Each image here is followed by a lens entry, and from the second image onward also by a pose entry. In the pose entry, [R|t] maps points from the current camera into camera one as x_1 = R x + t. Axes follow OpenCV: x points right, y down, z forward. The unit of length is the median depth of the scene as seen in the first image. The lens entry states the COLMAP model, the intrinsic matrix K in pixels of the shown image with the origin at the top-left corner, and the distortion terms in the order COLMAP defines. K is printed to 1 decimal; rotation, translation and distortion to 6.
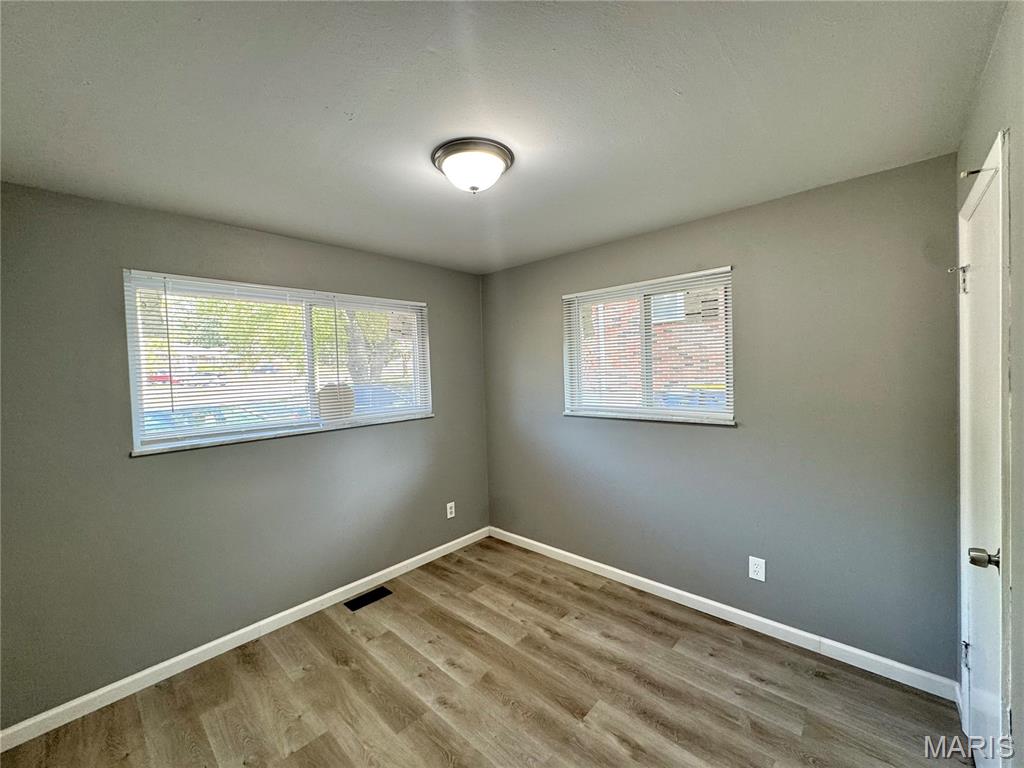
lens RADIAL K [[410.2, 0, 513.7], [0, 410.2, 382.4], [0, 0, 1]] dist [-0.000575, 0.000308]
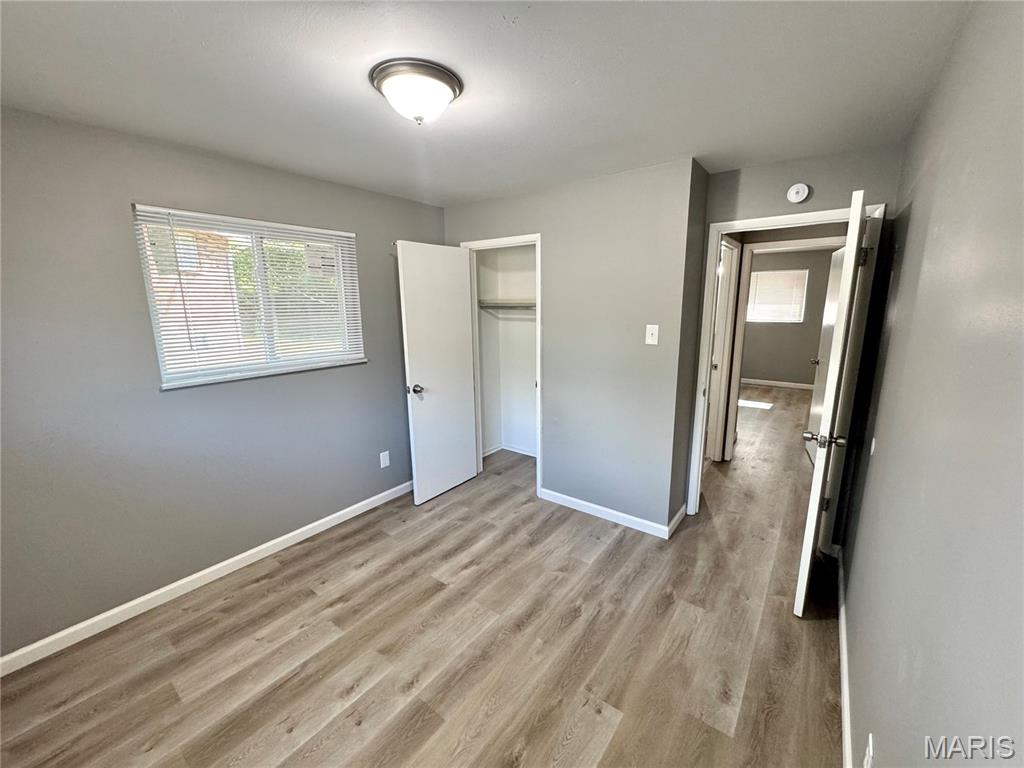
lens RADIAL K [[410.2, 0, 513.7], [0, 410.2, 382.4], [0, 0, 1]] dist [-0.000575, 0.000308]
pose [[-0.089465, -0.162418, 0.982658, -0.805389], [0.041678, 0.985139, 0.166623, -0.029518], [-0.995118, 0.055862, -0.081366, 0.654179]]
